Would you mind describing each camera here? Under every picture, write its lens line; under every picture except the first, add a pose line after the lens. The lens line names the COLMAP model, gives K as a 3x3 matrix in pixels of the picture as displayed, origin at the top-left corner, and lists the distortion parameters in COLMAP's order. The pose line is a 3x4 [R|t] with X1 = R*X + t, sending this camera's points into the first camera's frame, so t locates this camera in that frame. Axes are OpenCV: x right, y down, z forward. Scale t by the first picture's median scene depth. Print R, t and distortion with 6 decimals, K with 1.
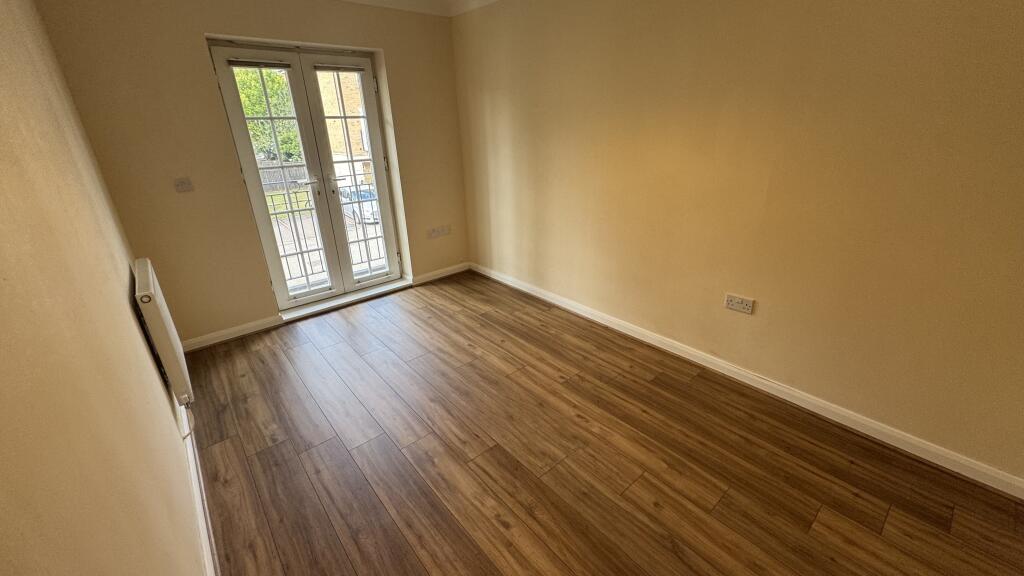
lens RADIAL K [[408.0, 0, 511.4], [0, 408.0, 278.6], [0, 0, 1]] dist [-0.000247, -0.000099]
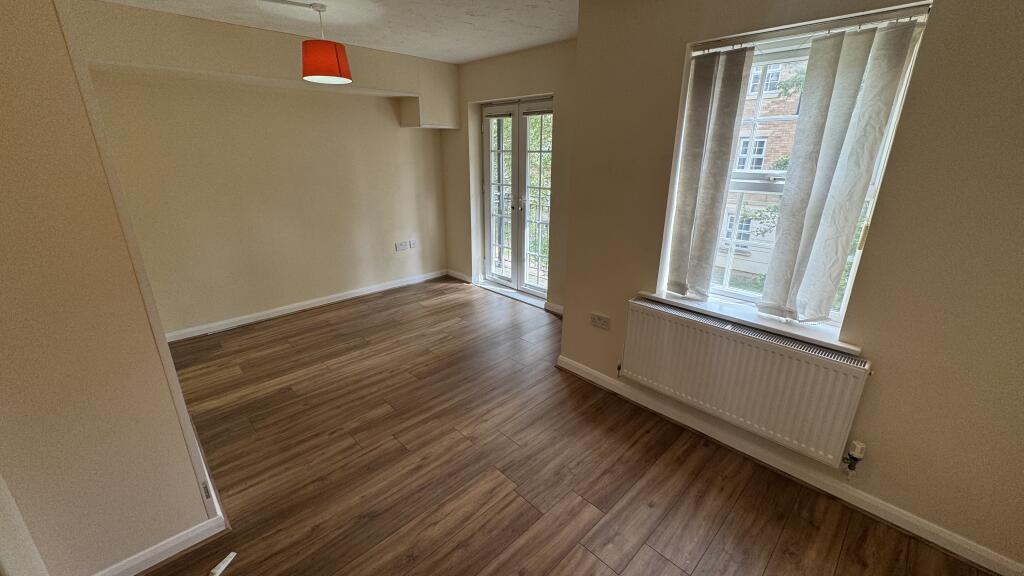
lens RADIAL K [[408.0, 0, 510.9], [0, 408.0, 293.2], [0, 0, 1]] dist [-0.000247, -0.000099]
pose [[0.056214, 0.354733, -0.933276, 0.906174], [-0.368312, 0.876194, 0.310853, -0.382713], [0.928001, 0.326263, 0.179907, 0.865274]]
